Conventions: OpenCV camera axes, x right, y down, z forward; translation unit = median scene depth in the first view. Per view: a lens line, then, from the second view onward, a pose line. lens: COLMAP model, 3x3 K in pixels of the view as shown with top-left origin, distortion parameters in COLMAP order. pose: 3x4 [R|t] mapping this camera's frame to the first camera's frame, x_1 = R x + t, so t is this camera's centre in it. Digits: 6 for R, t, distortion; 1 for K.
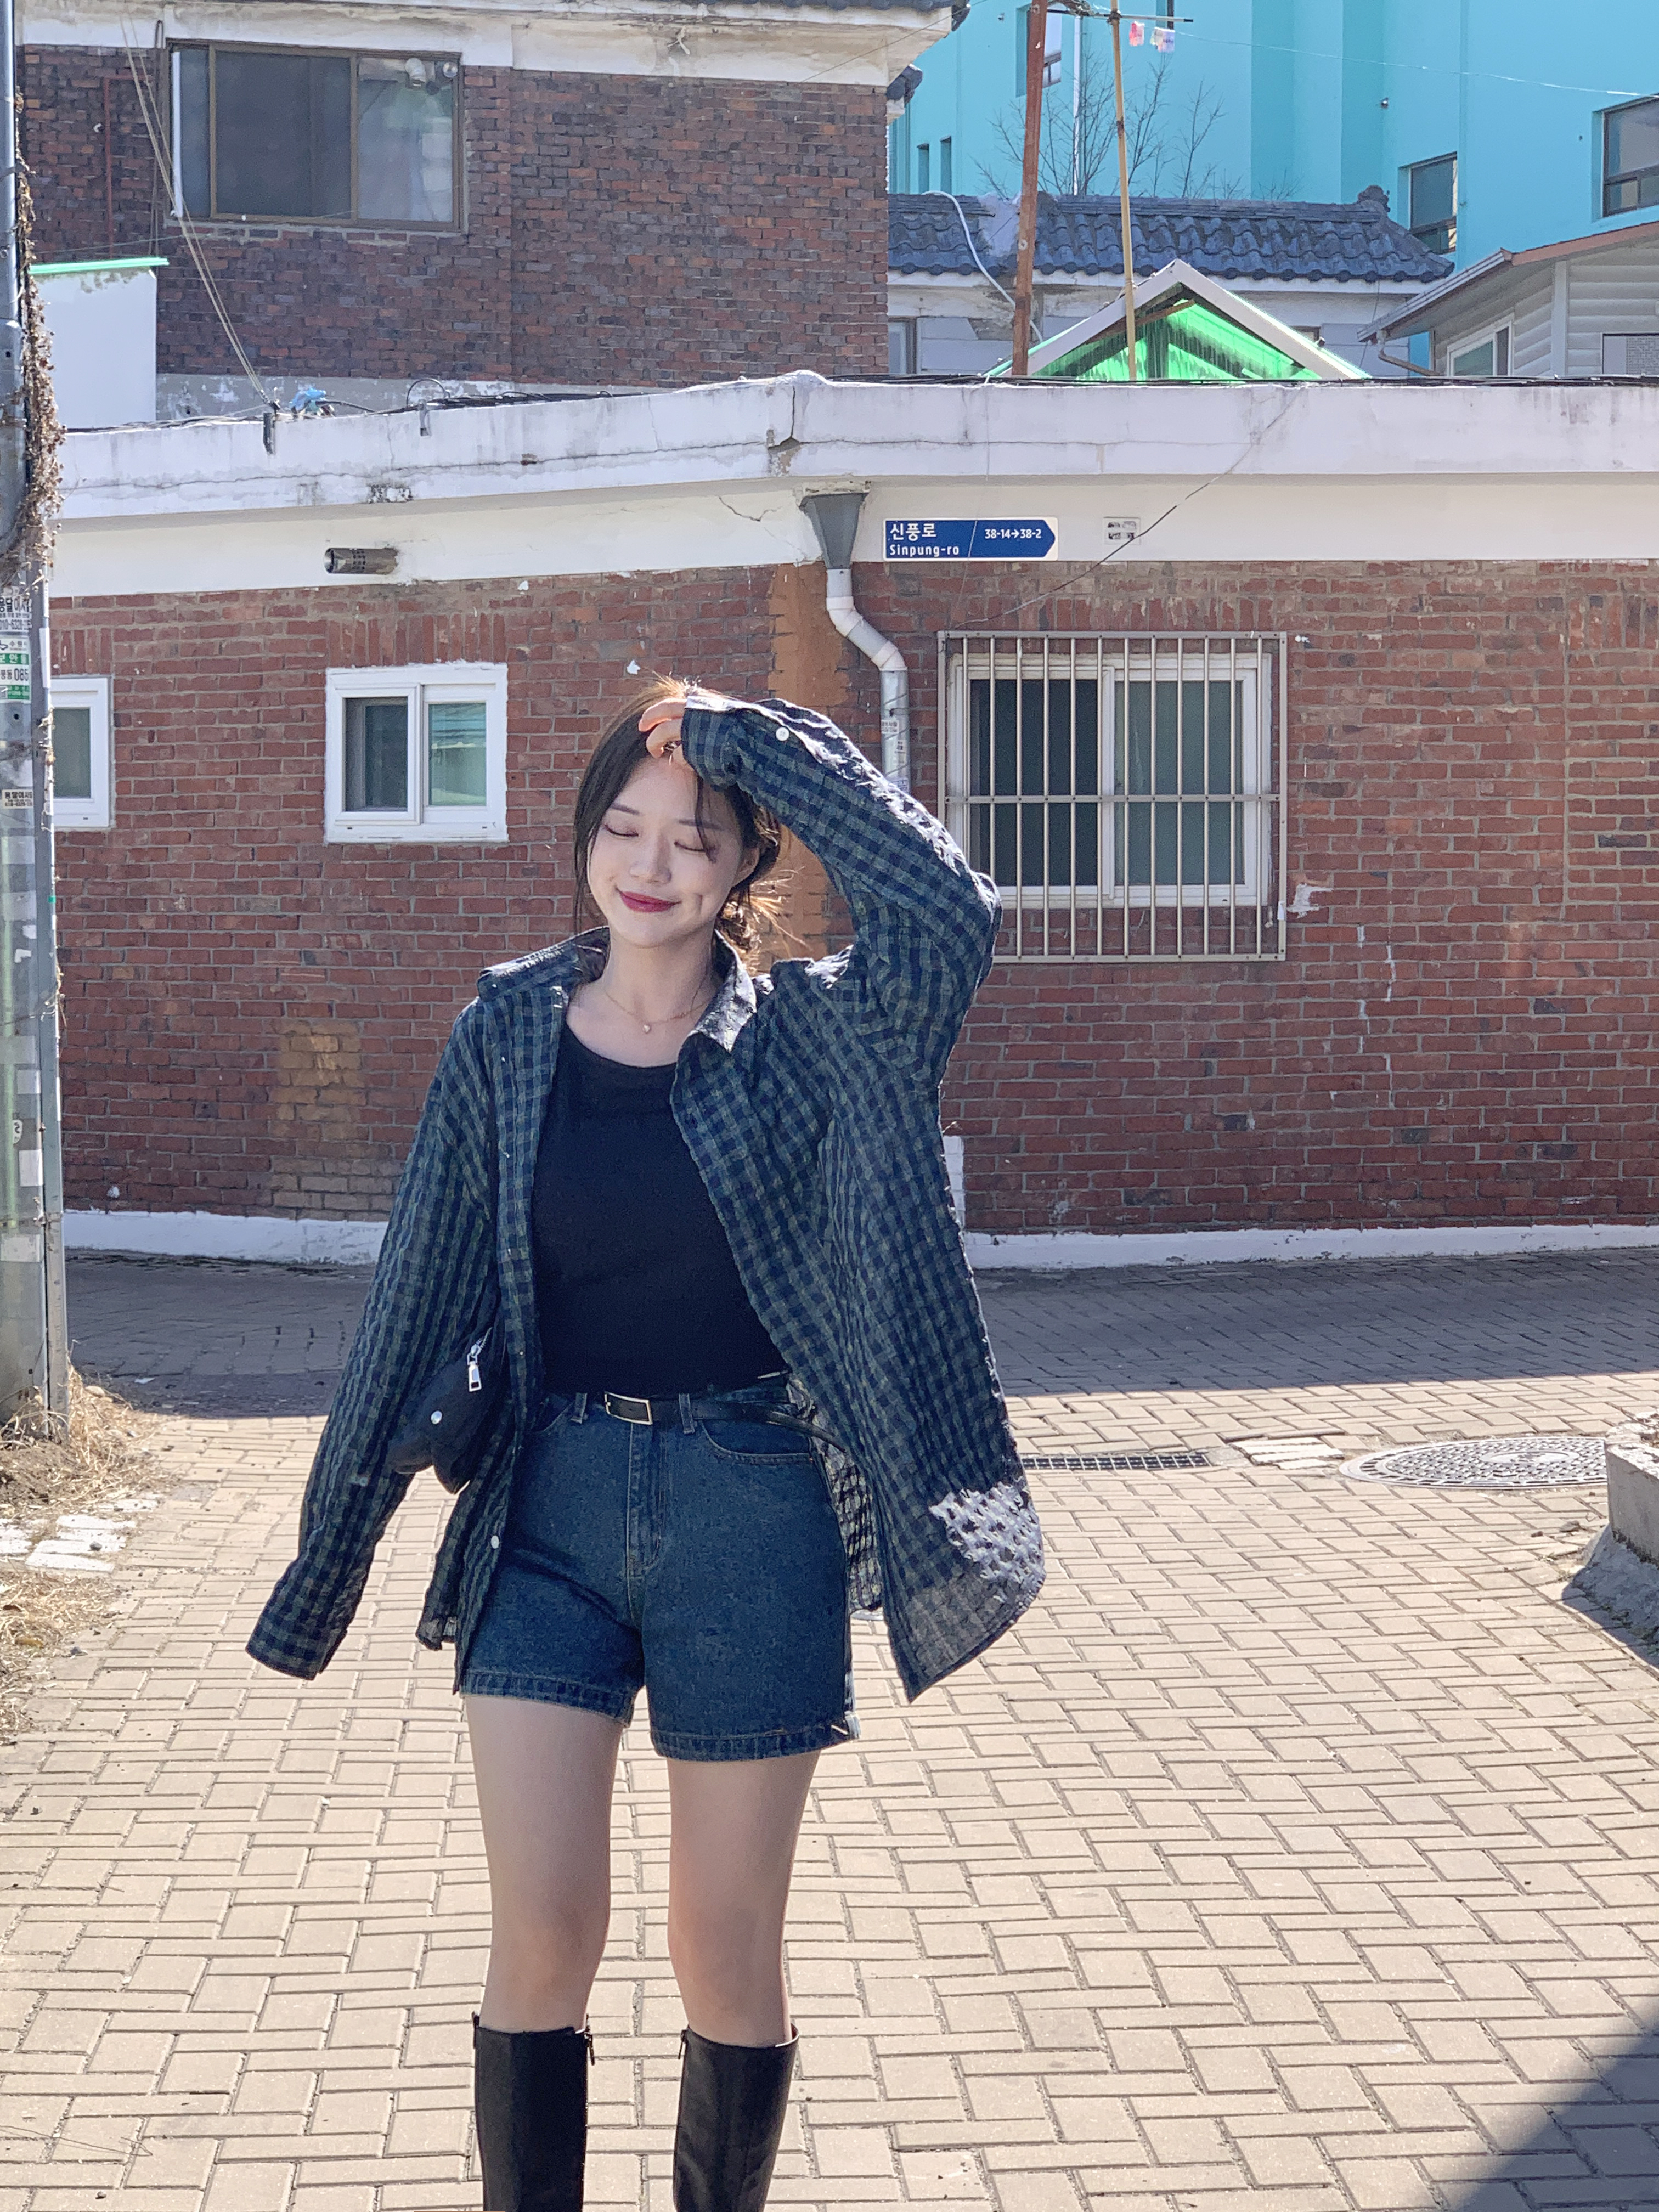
lens RADIAL K [[5022.0, 0, 797.2], [0, 5022.0, 1104.6], [0, 0, 1]] dist [-0.230023, 3.644727]
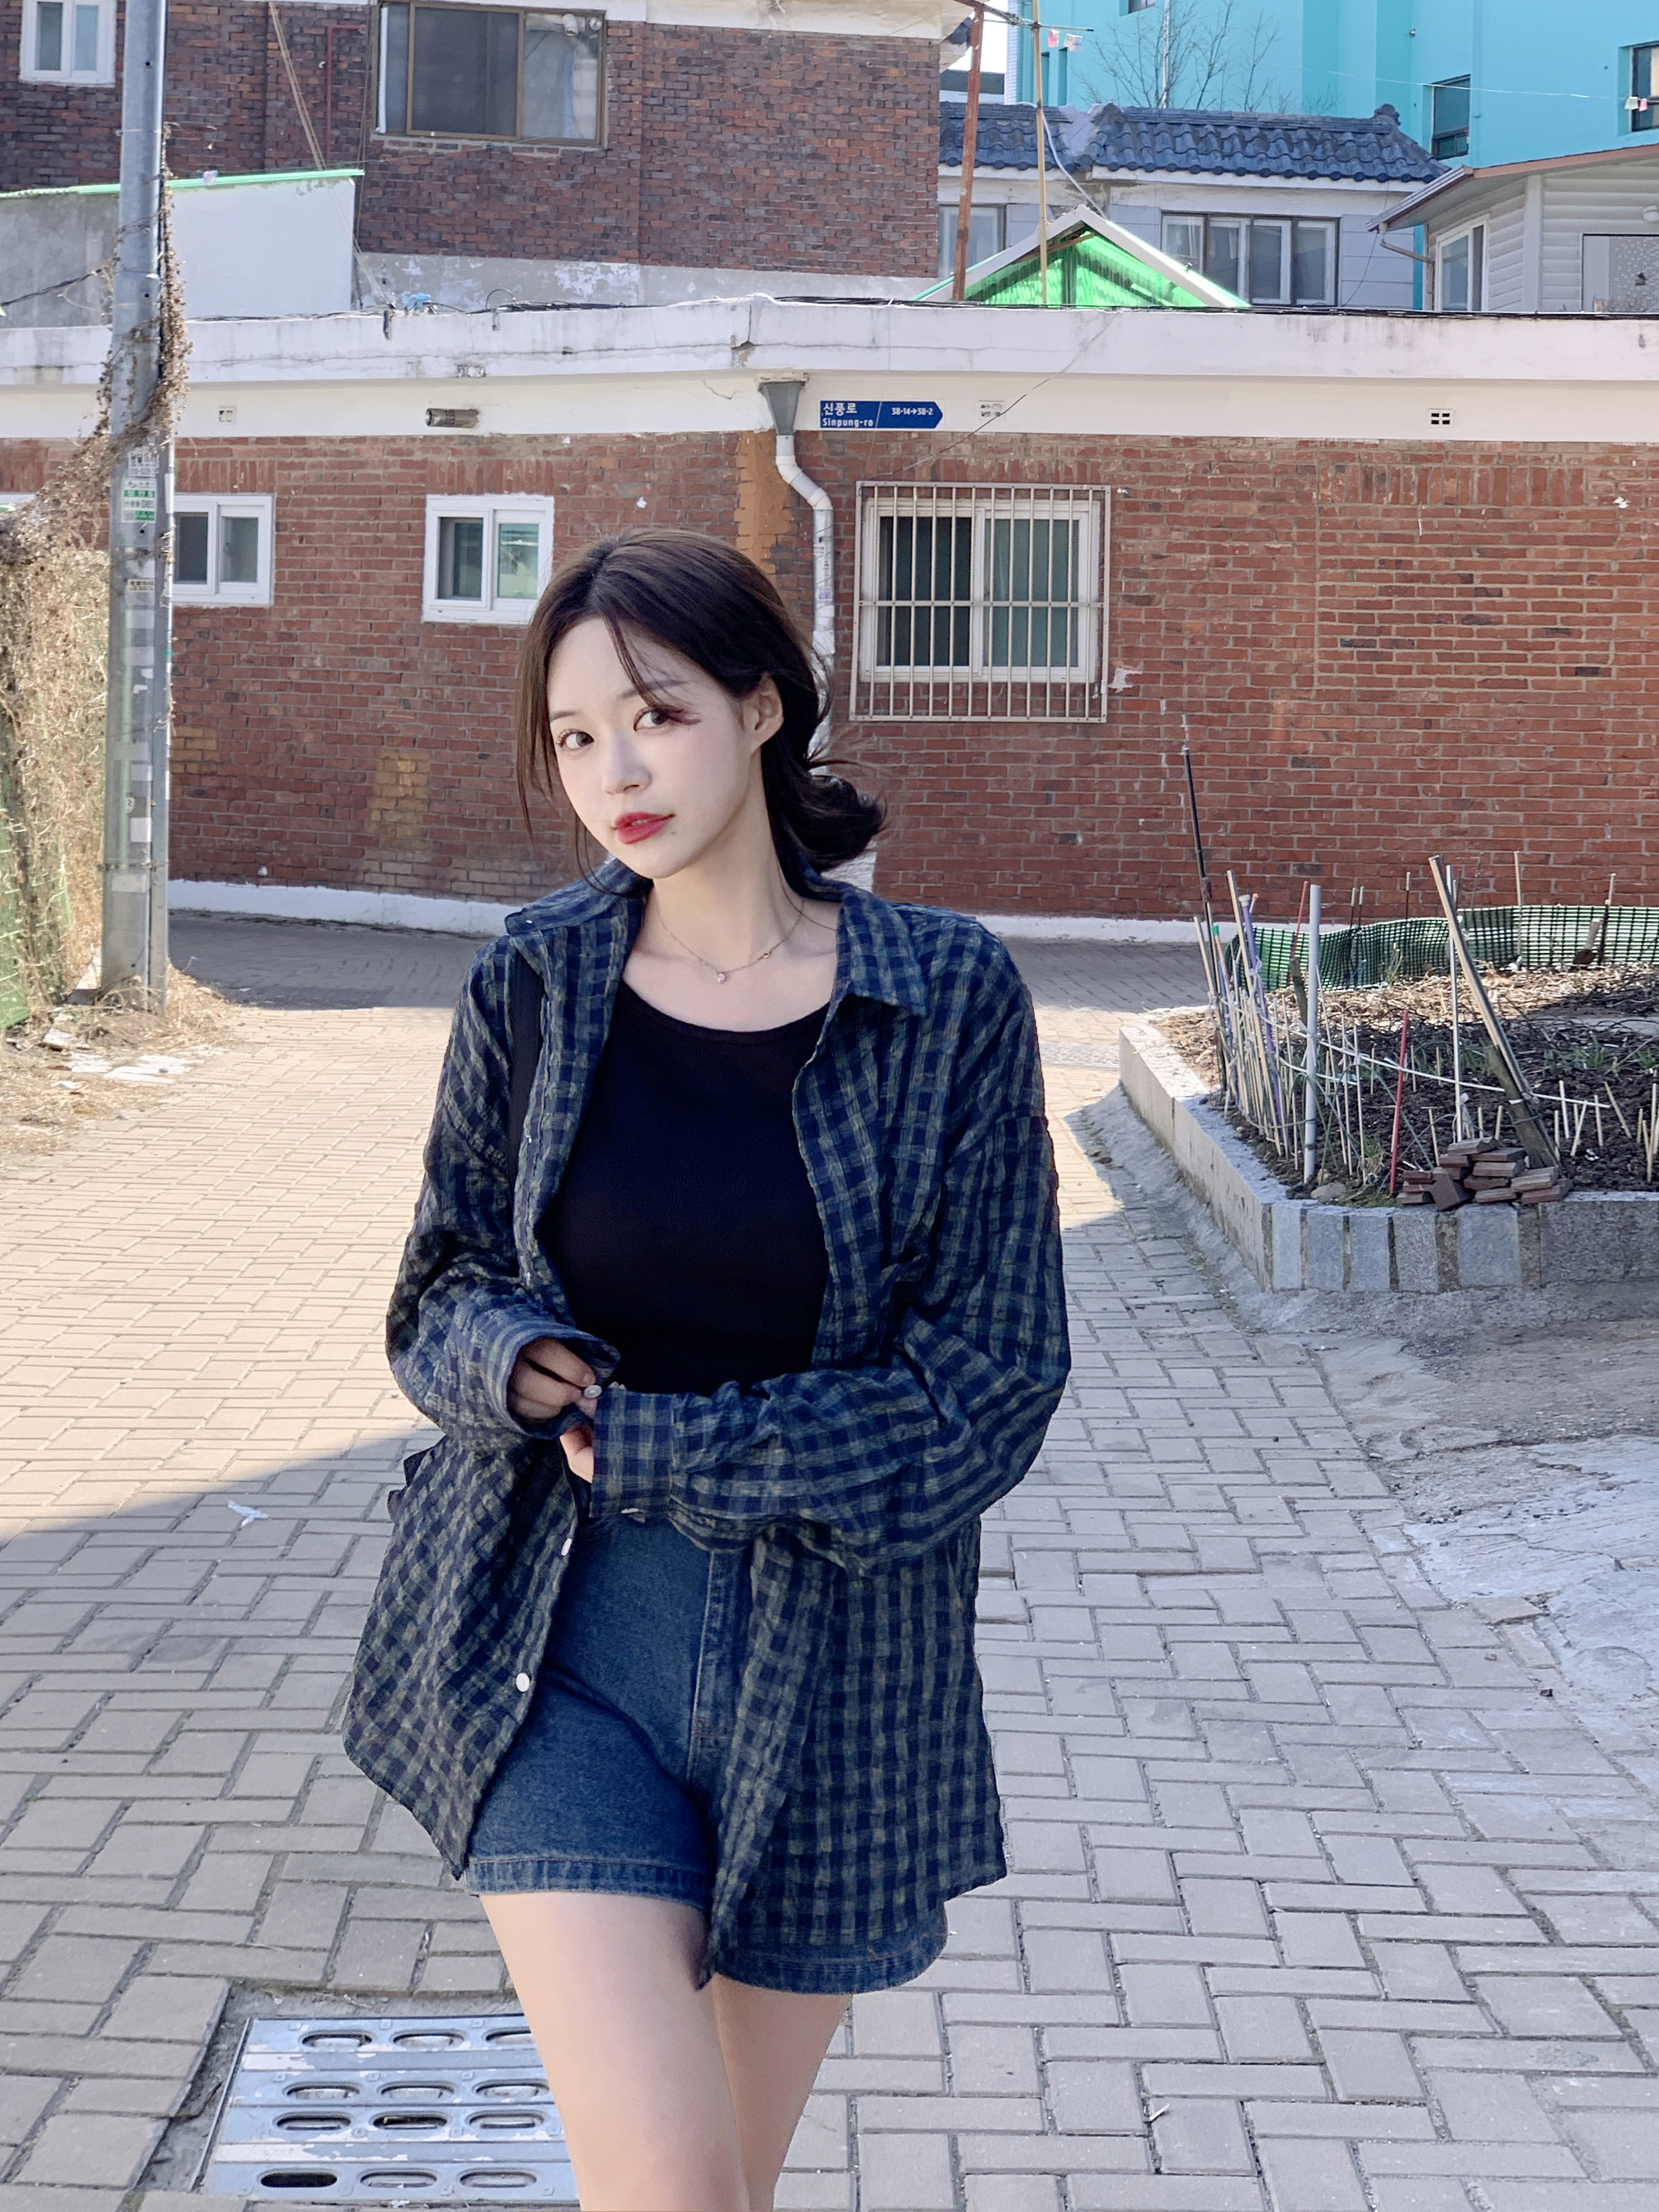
lens RADIAL K [[4170.9, 0, 756.6], [0, 4170.9, 518.1], [0, 0, 1]] dist [-0.009429, 0.123499]
pose [[0.998922, 0.024616, -0.039356, 0.044065], [-0.027626, 0.996581, -0.077871, 0.006842], [0.037304, 0.078874, 0.996186, -0.148106]]
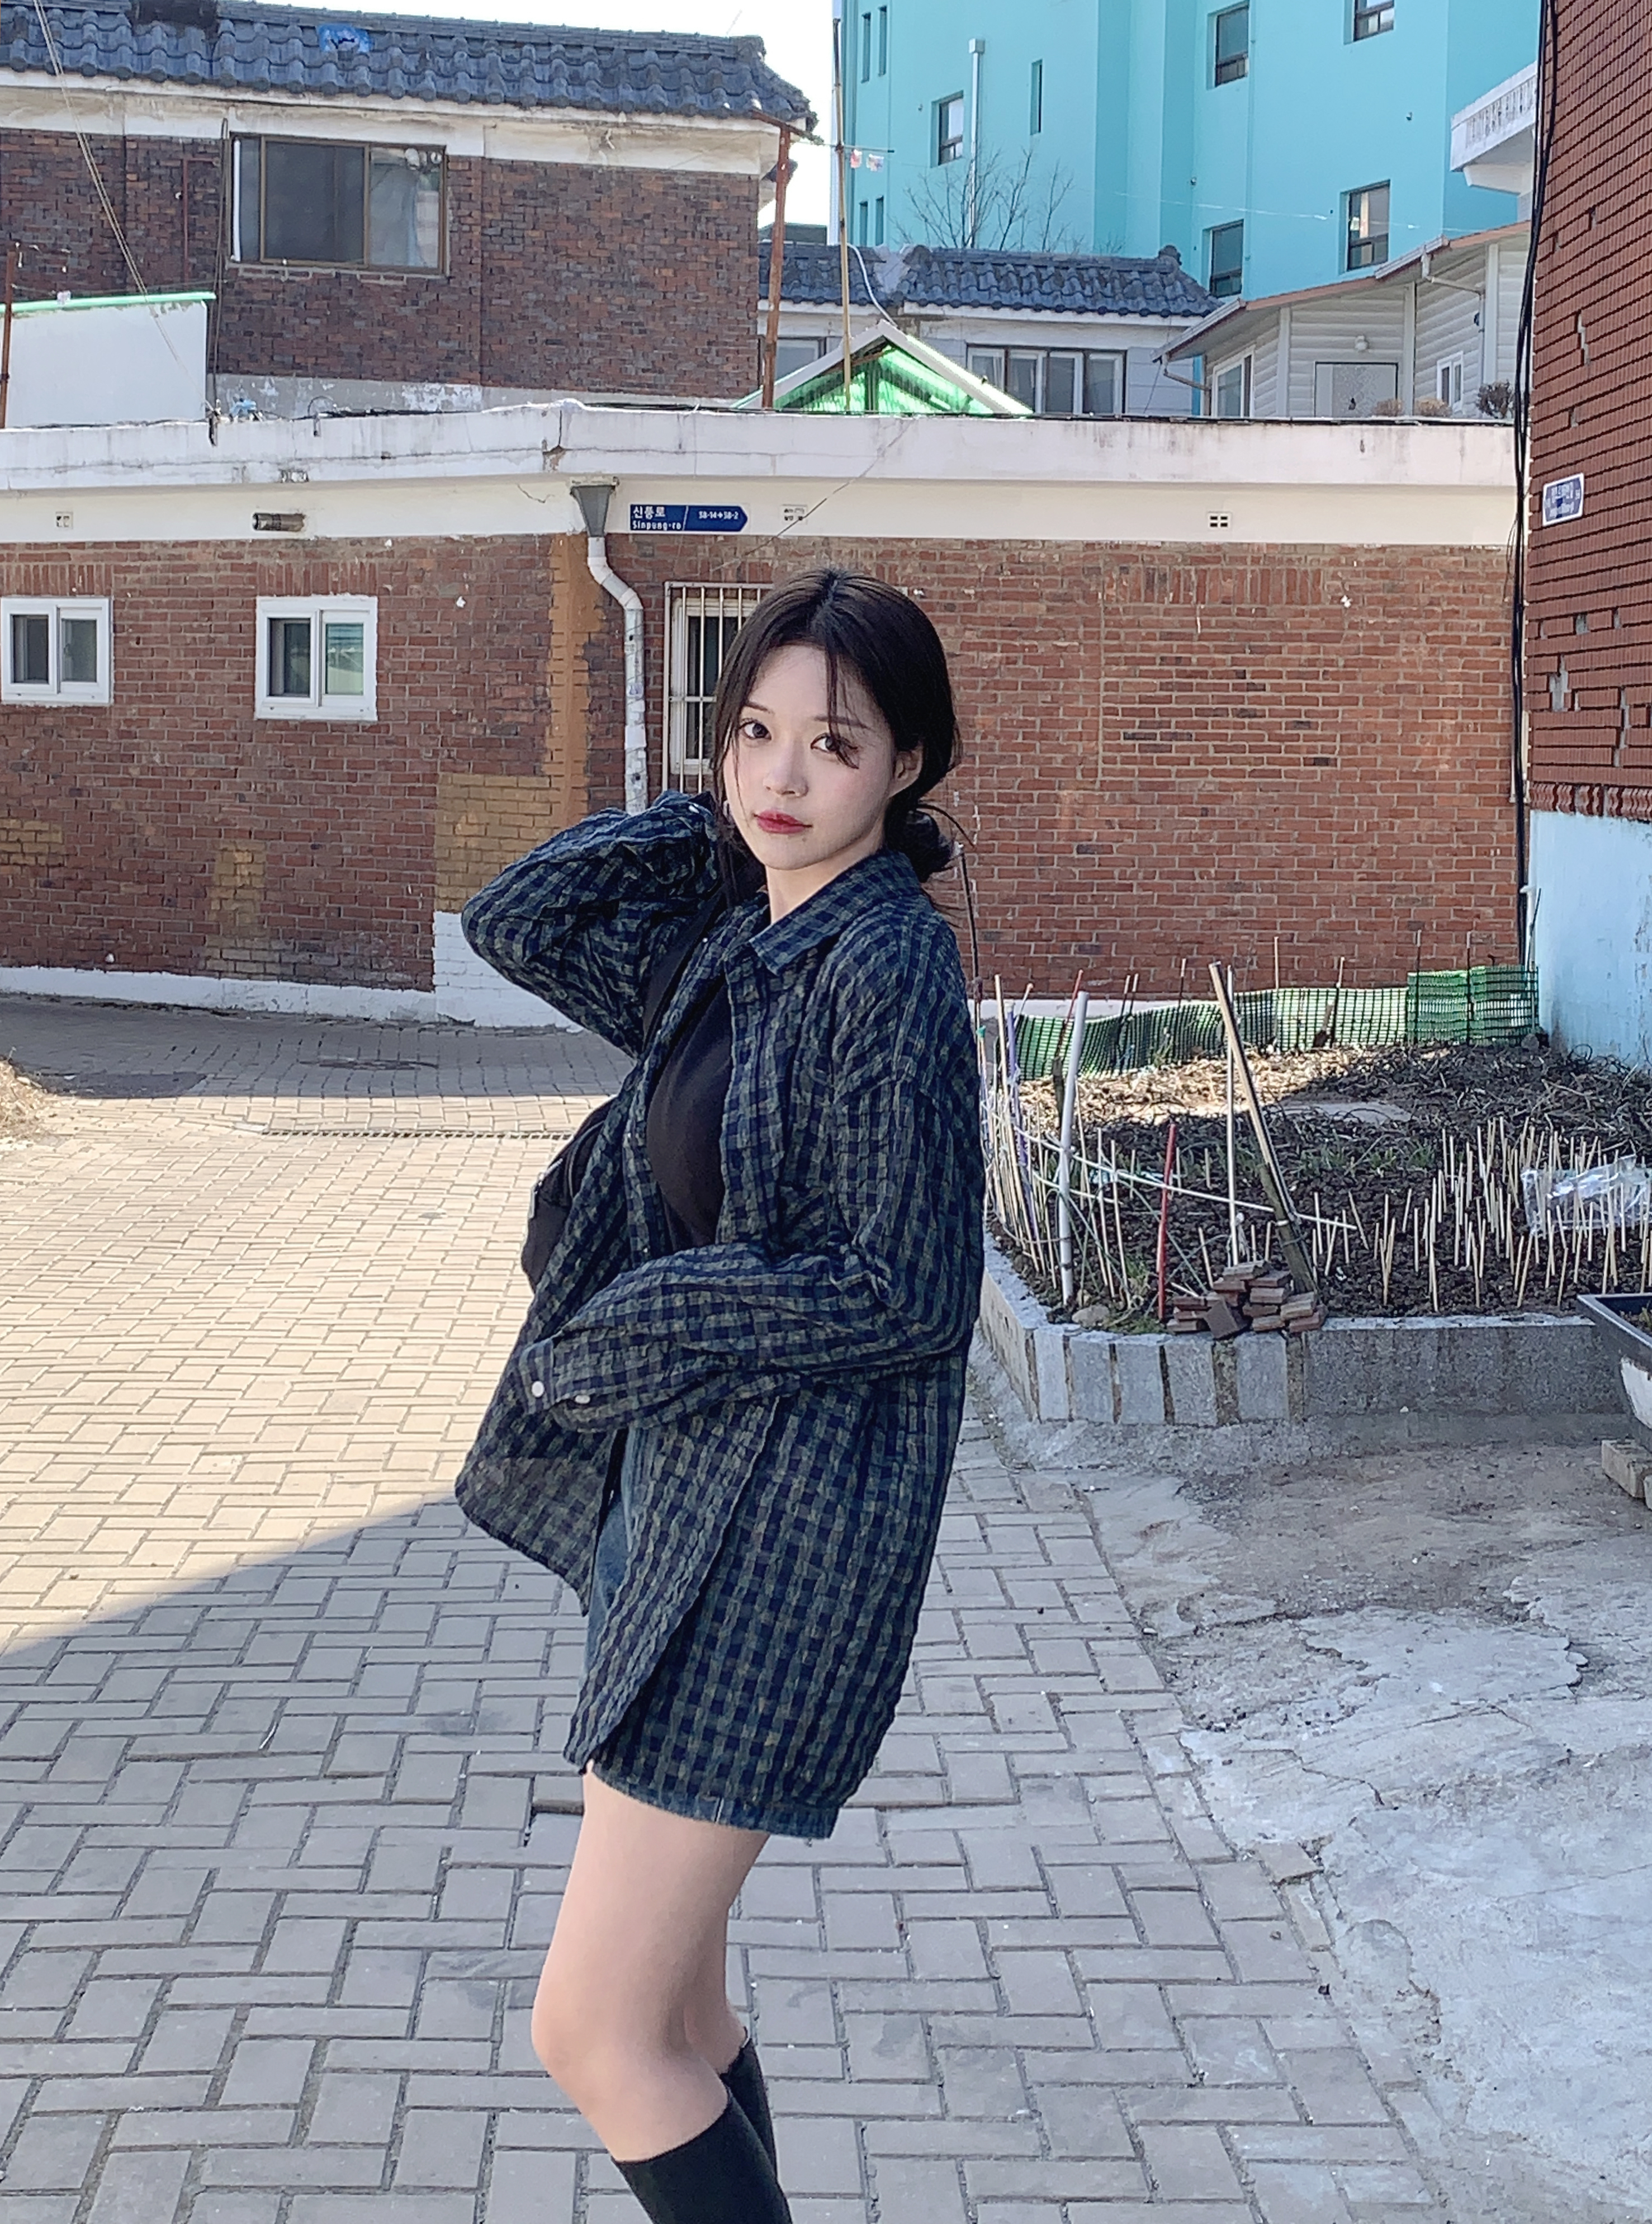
lens RADIAL K [[3670.0, 0, 826.0], [0, 3670.0, 1112.0], [0, 0, 1]] dist [0.176663, -1.317314]
pose [[0.999587, 0.018405, 0.022078, 0.051472], [-0.019524, 0.998479, 0.051561, 0.003409], [-0.021095, -0.051971, 0.998426, -0.077184]]
